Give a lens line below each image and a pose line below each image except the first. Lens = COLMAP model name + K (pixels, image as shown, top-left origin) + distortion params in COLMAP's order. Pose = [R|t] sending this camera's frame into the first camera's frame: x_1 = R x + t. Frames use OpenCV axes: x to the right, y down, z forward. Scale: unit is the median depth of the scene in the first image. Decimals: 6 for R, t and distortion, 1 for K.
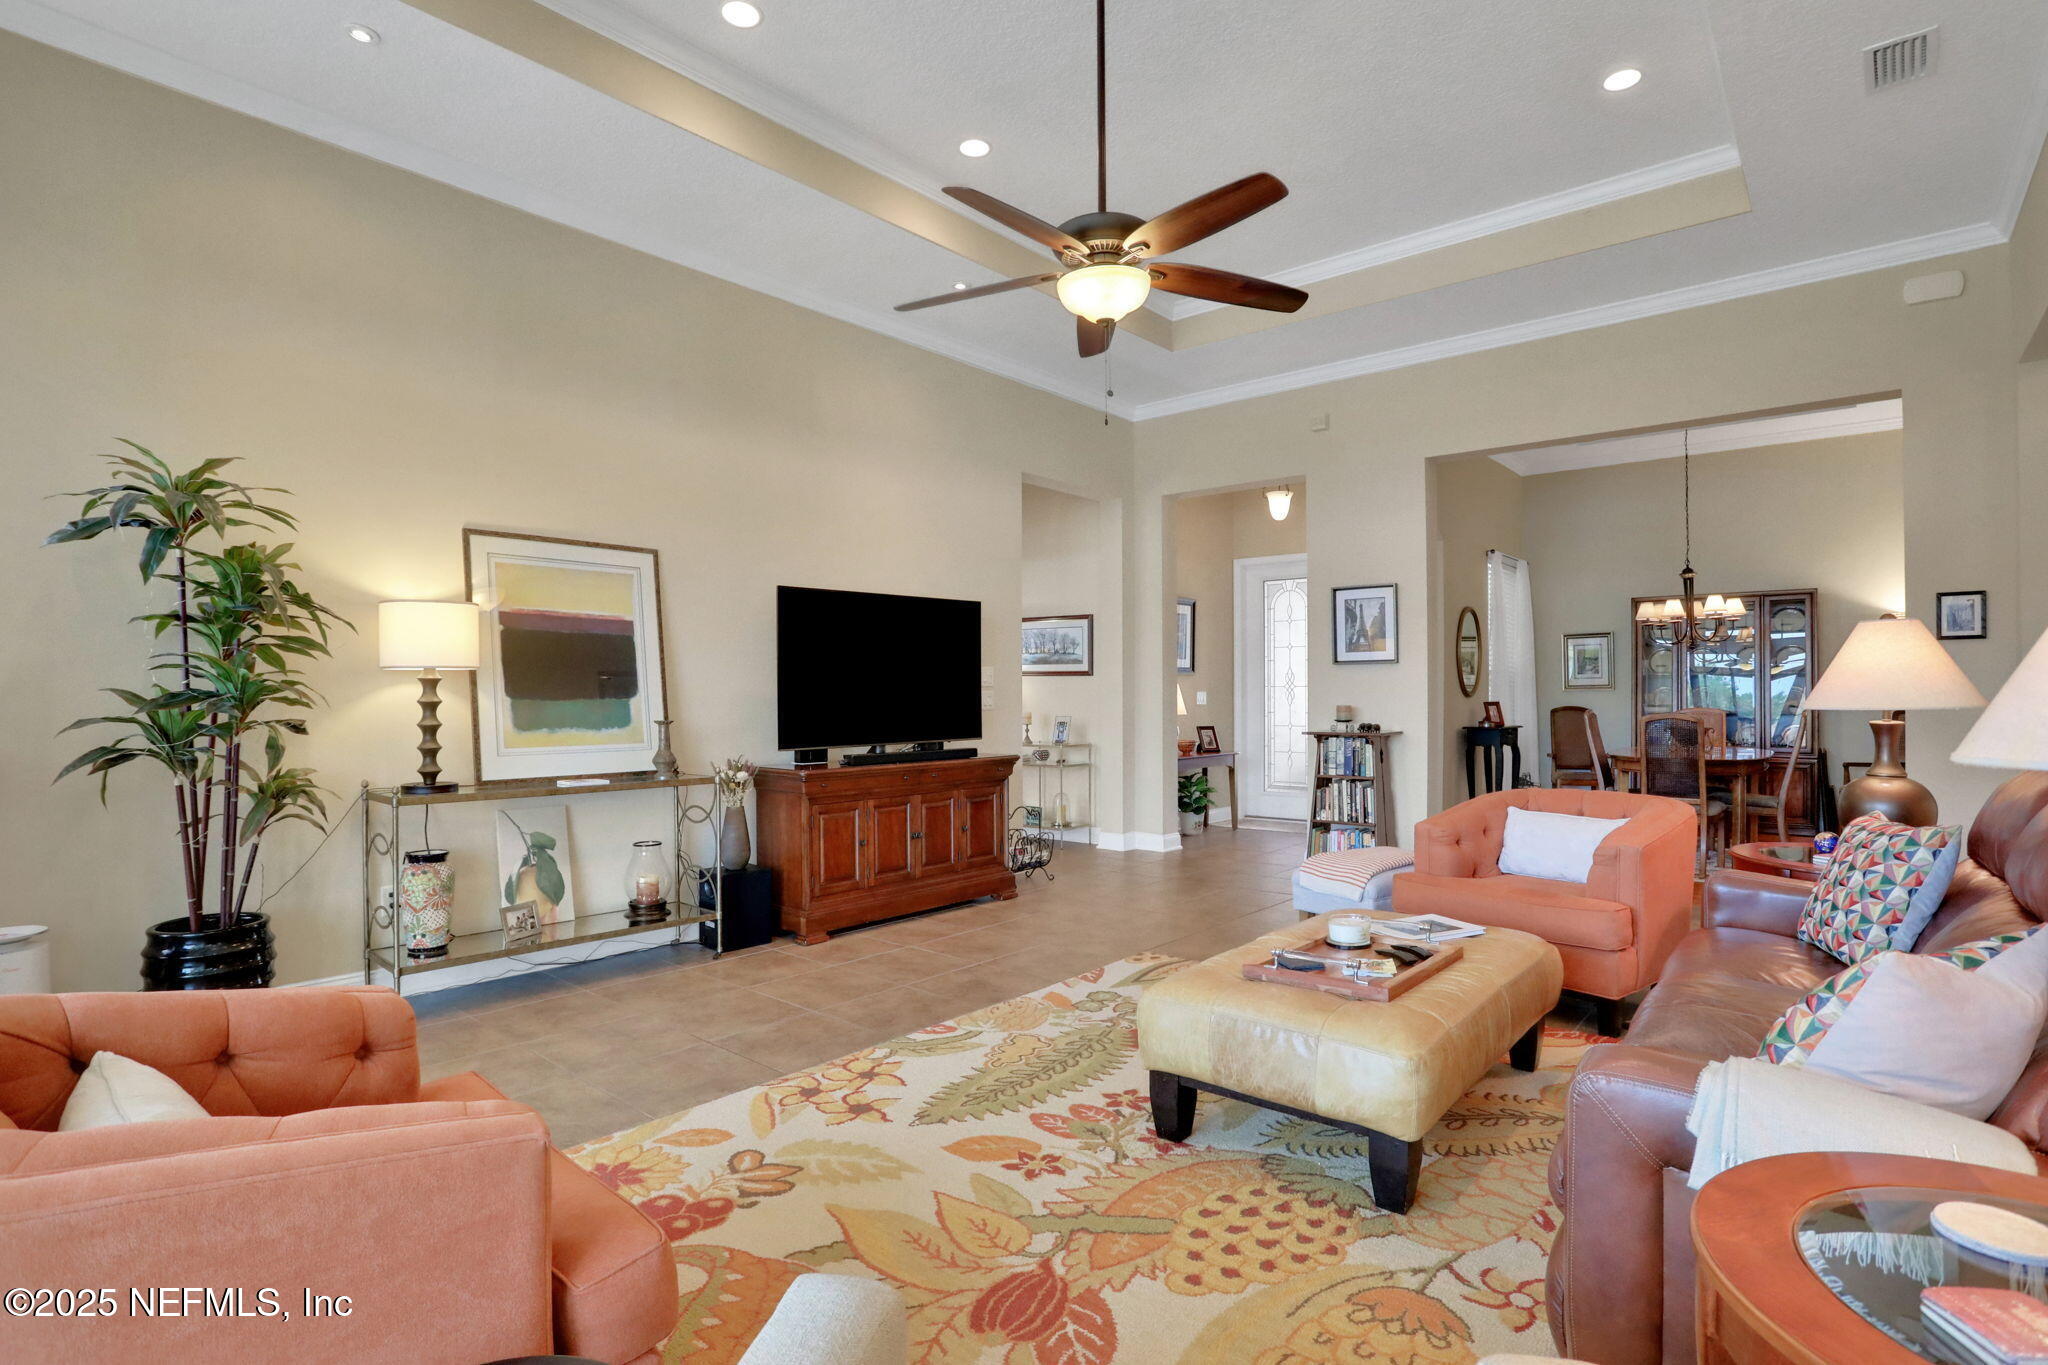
lens RADIAL K [[1022.2, 0, 1029.8], [0, 1022.2, 691.5], [0, 0, 1]] dist [-0.075036, 0.024975]
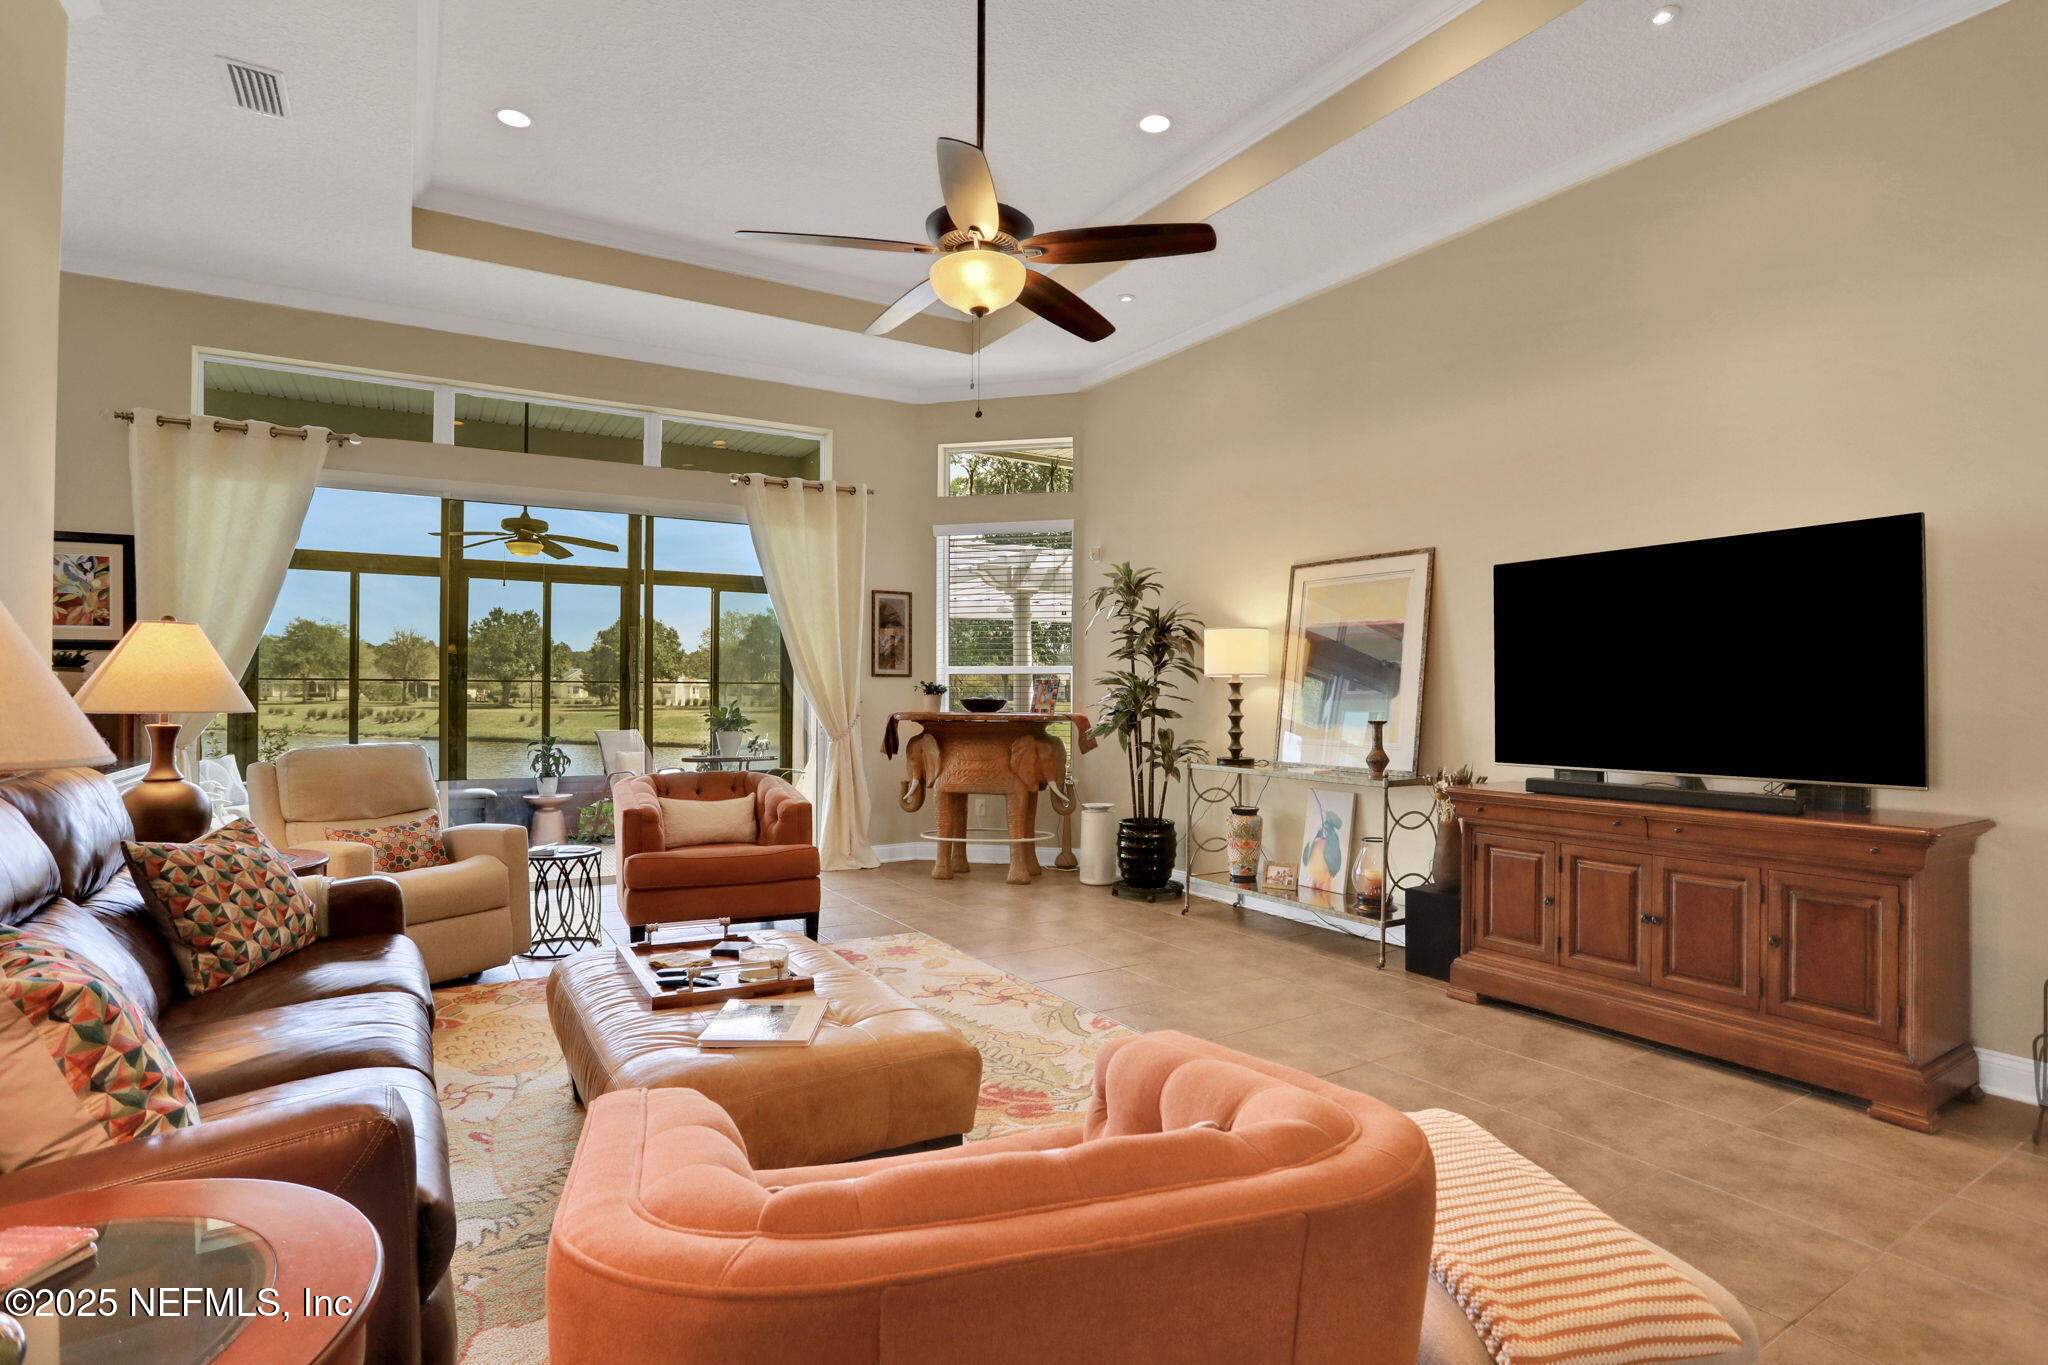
lens RADIAL K [[1022.2, 0, 1029.8], [0, 1022.2, 691.5], [0, 0, 1]] dist [-0.075036, 0.024975]
pose [[-0.311367, -0.000614, -0.950290, 0.856890], [-0.000607, 1.000000, -0.000448, -0.000482], [0.950290, 0.000437, -0.311367, 1.182716]]
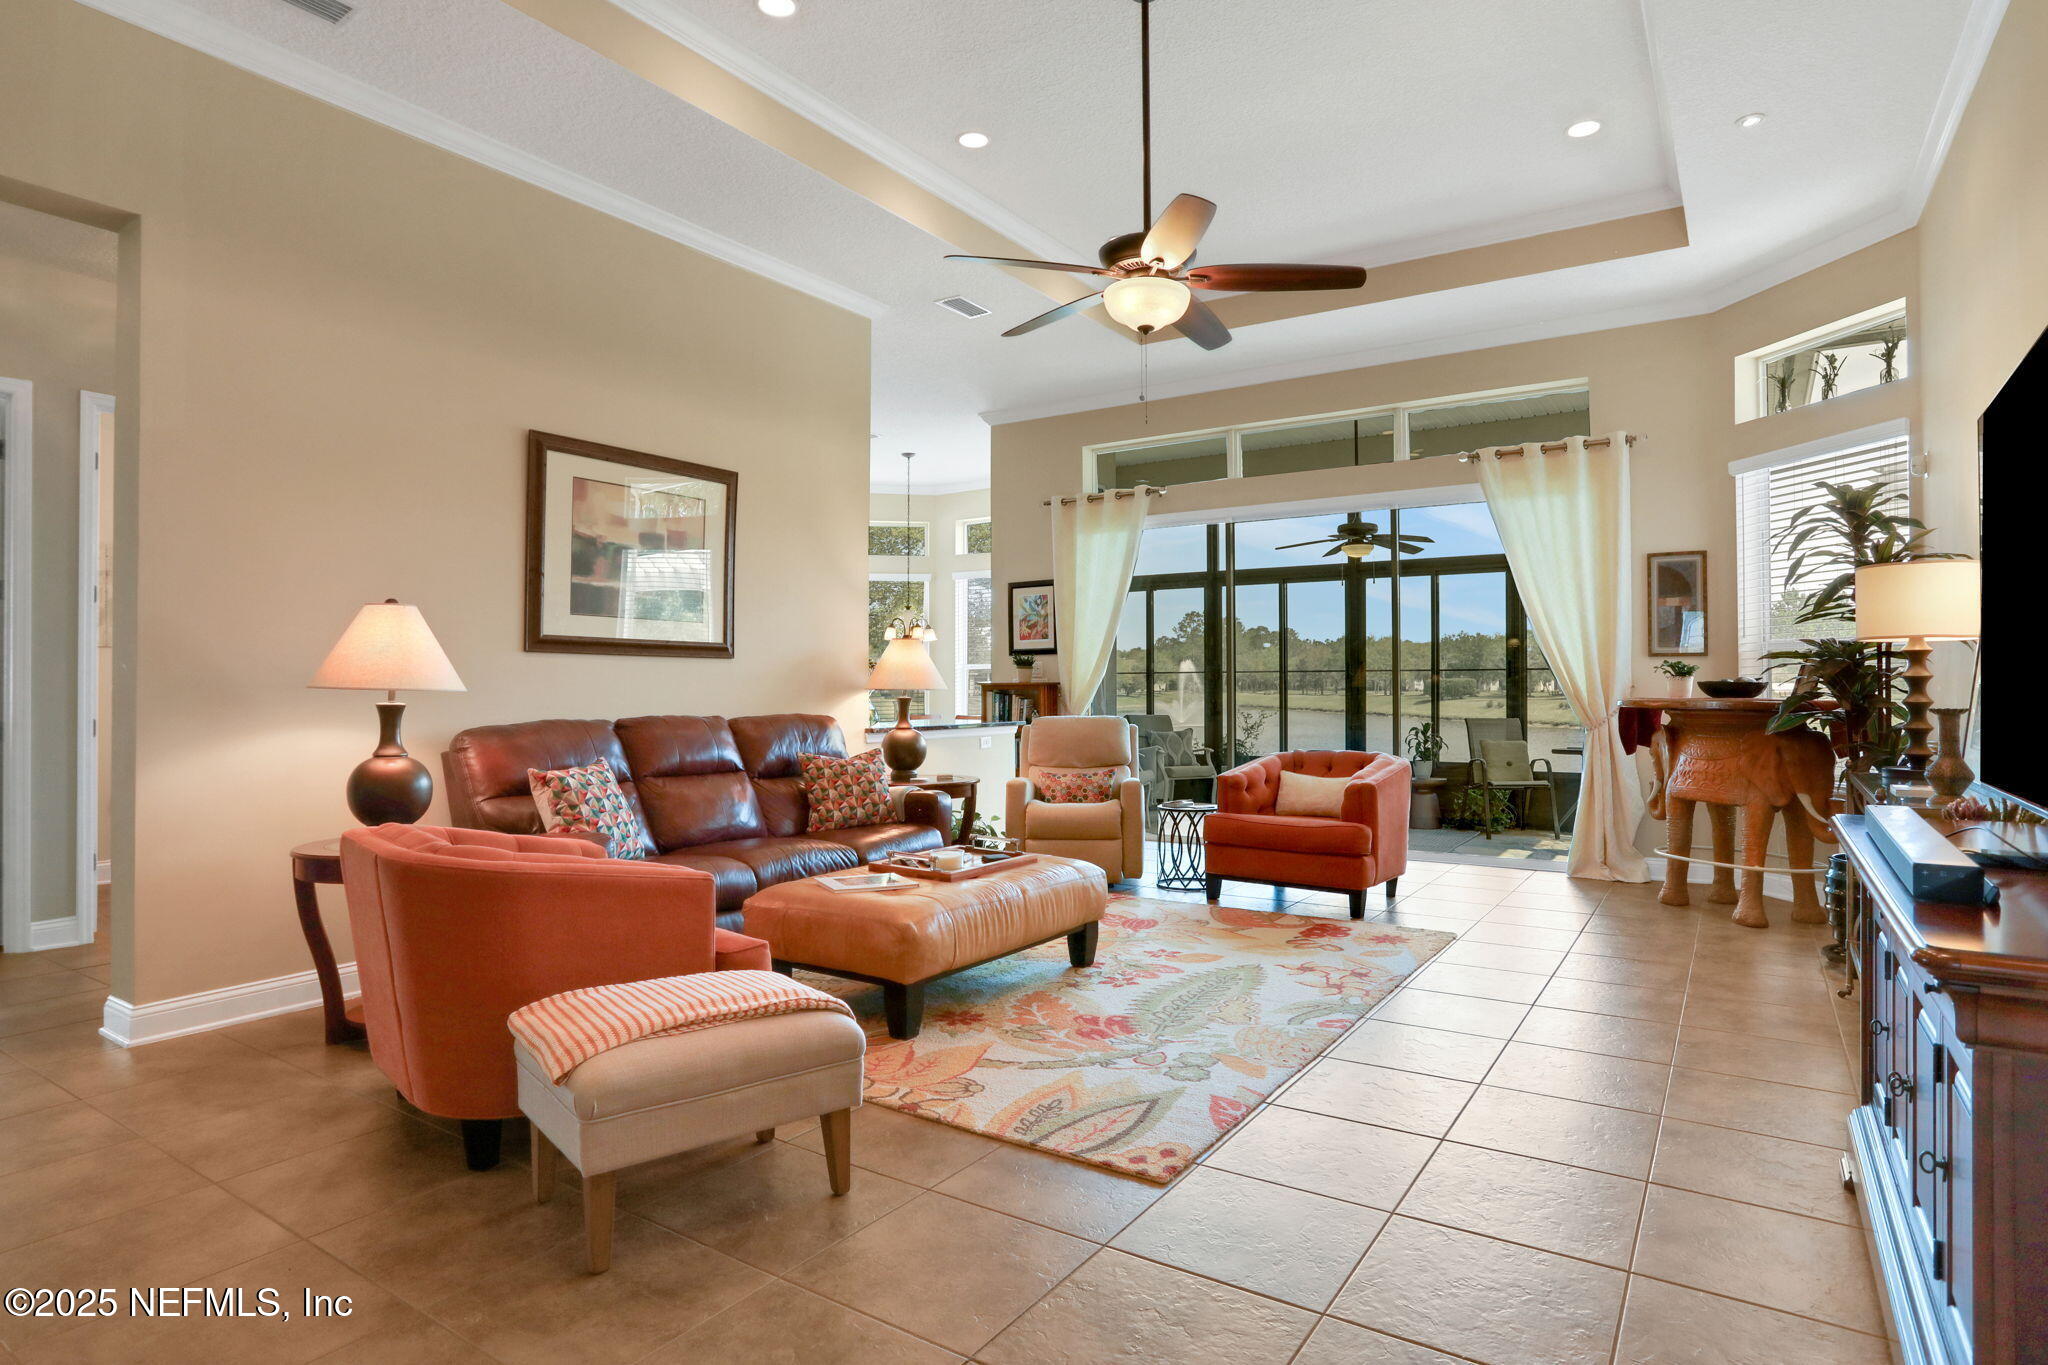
lens RADIAL K [[1094.1, 0, 1024.0], [0, 1094.1, 682.5], [0, 0, 1]] dist [-0.067180, 0.032028]
pose [[-0.993647, 0.003607, -0.112480, 0.295427], [0.004492, 0.999961, -0.007620, 0.019916], [0.112448, -0.008077, -0.993625, 1.873151]]
